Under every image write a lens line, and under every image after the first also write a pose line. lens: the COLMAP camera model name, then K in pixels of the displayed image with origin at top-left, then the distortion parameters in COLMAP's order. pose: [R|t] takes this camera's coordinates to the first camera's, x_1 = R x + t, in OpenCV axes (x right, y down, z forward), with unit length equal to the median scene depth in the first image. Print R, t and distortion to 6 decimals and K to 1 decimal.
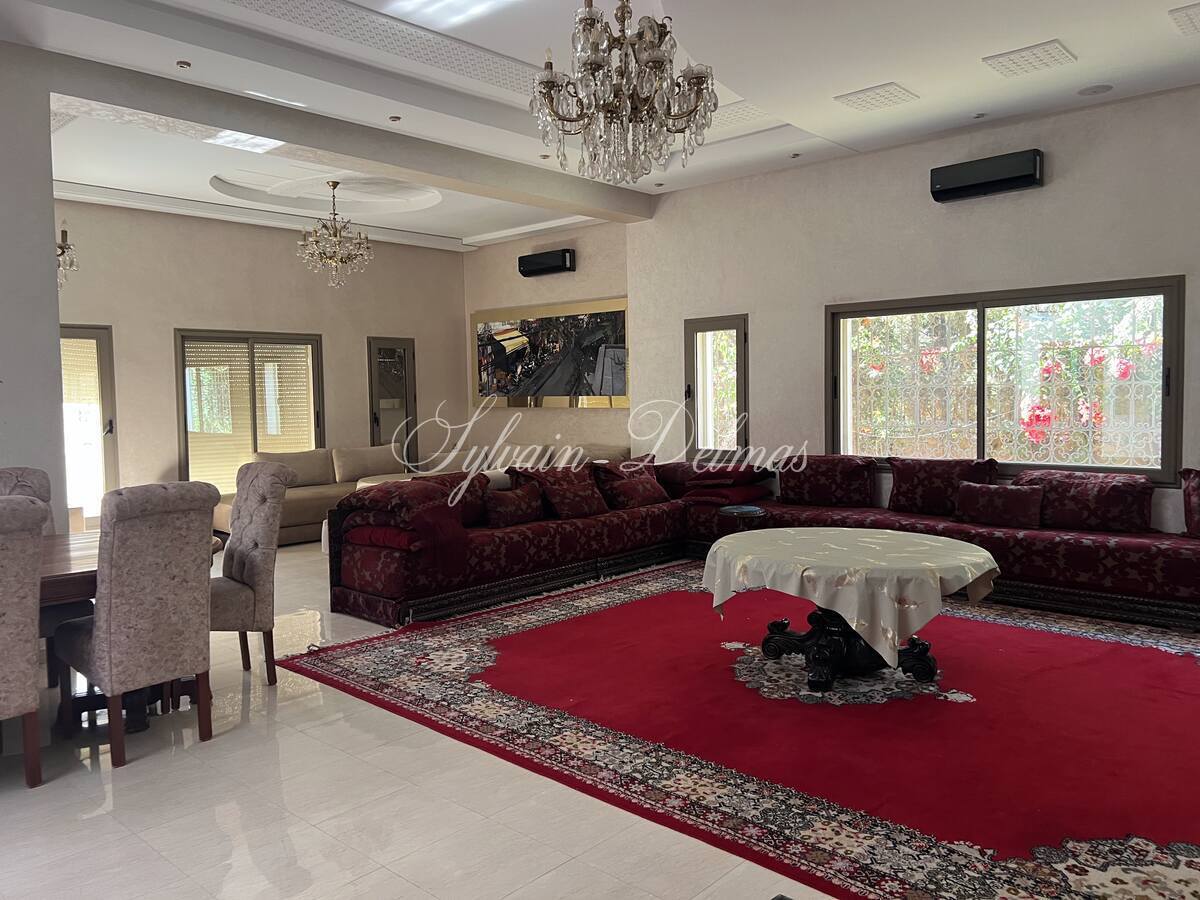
lens RADIAL K [[899.1, 0, 607.7], [0, 899.1, 442.6], [0, 0, 1]] dist [0.050024, -0.056637]
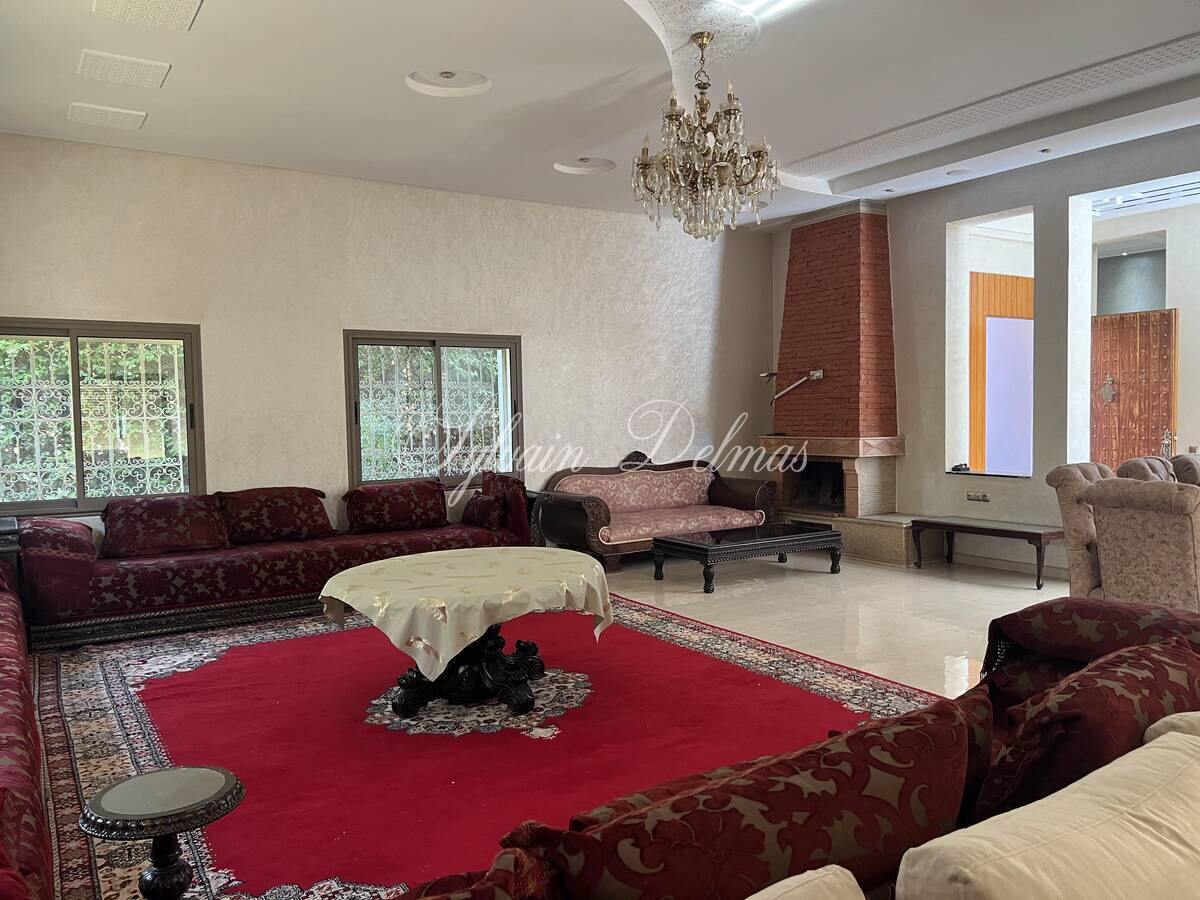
lens RADIAL K [[899.1, 0, 624.0], [0, 899.1, 454.2], [0, 0, 1]] dist [0.050024, -0.056637]
pose [[-0.976141, 0.006572, 0.217039, -0.082296], [0.029139, 0.994465, 0.100942, -0.074732], [-0.215174, 0.104858, -0.970930, 1.430186]]
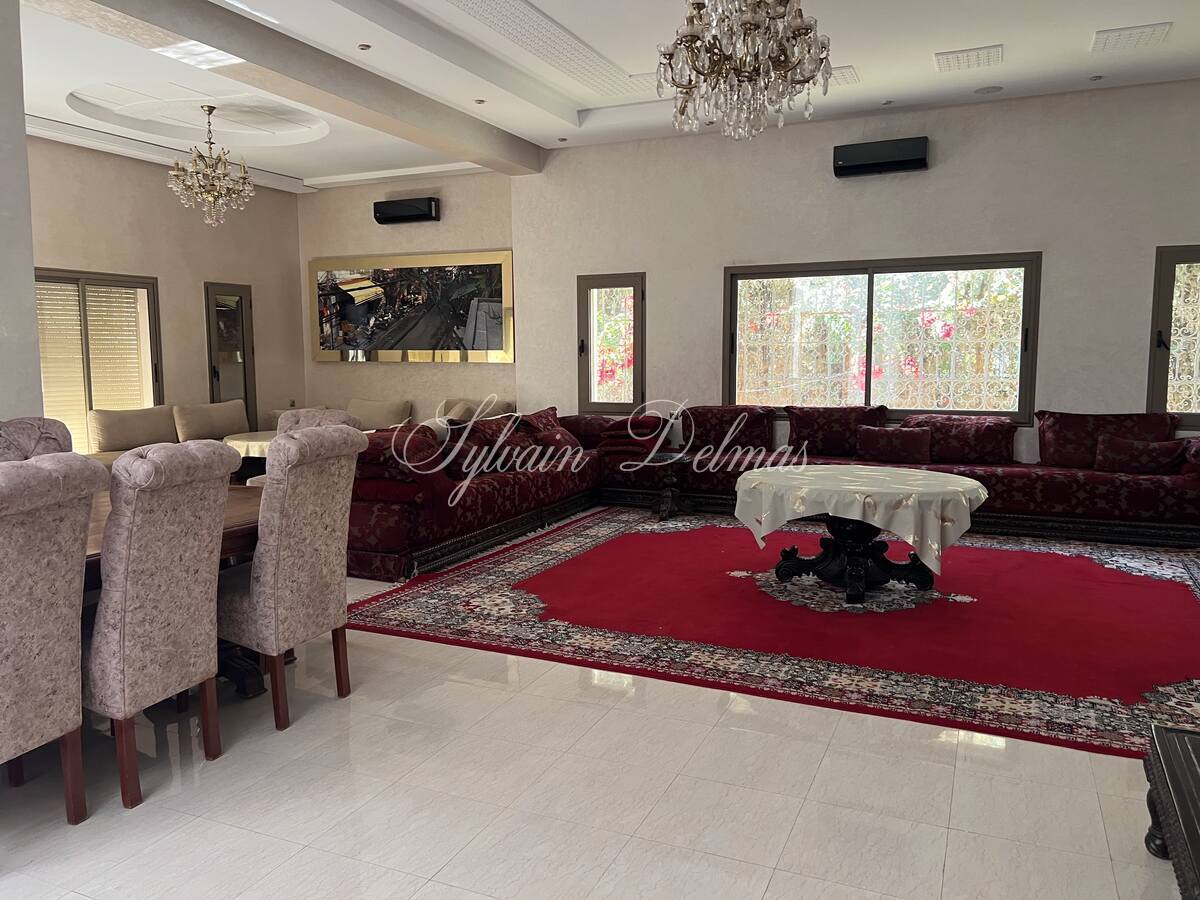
lens RADIAL K [[899.1, 0, 589.6], [0, 899.1, 448.5], [0, 0, 1]] dist [0.050024, -0.056637]
pose [[0.952295, -0.022459, 0.304352, -0.304119], [0.007719, 0.998742, 0.049546, 0.013475], [-0.305082, -0.044833, 0.951270, 0.014198]]
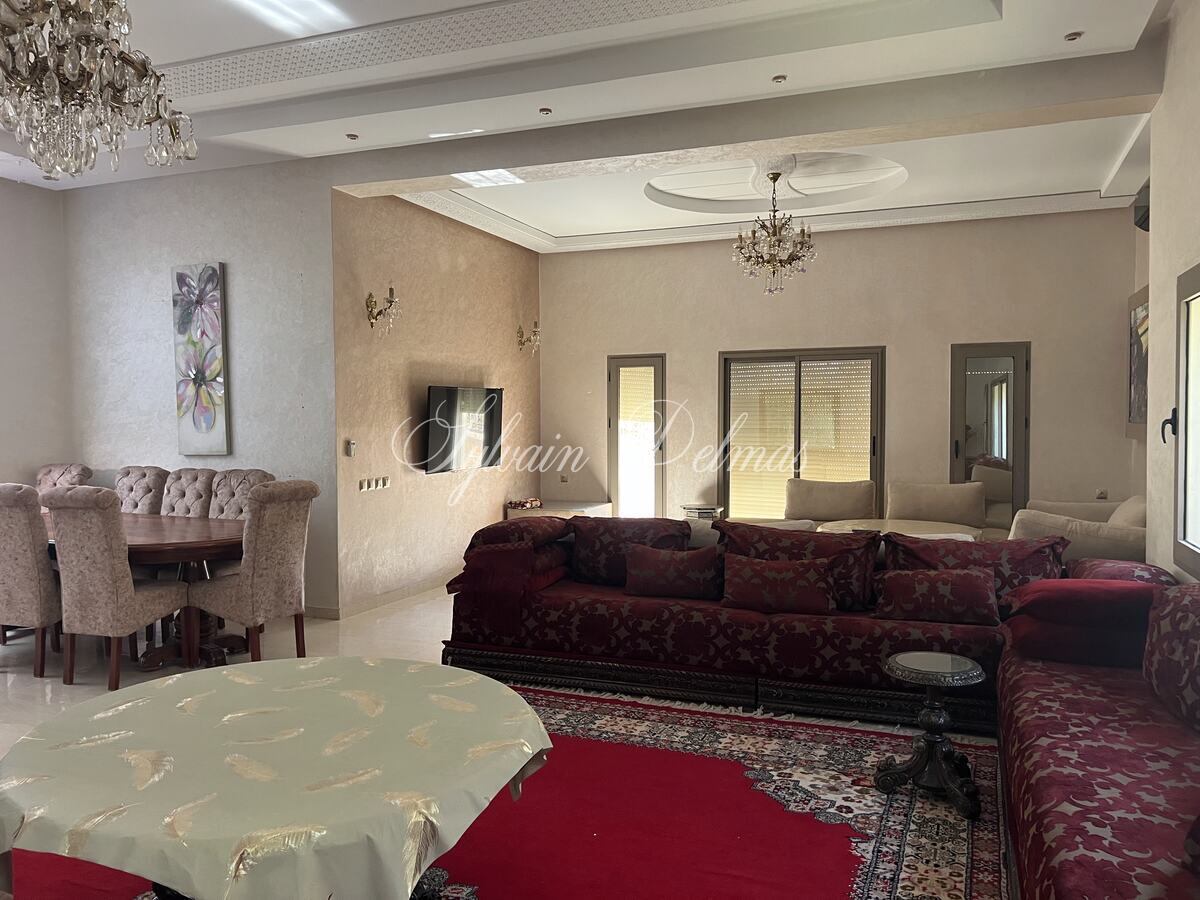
lens RADIAL K [[899.1, 0, 595.8], [0, 899.1, 442.7], [0, 0, 1]] dist [0.050024, -0.056637]
pose [[0.357524, 0.039031, -0.933088, 0.616624], [-0.054786, 0.998282, 0.020766, -0.052790], [0.932296, 0.043696, 0.359048, 0.732281]]
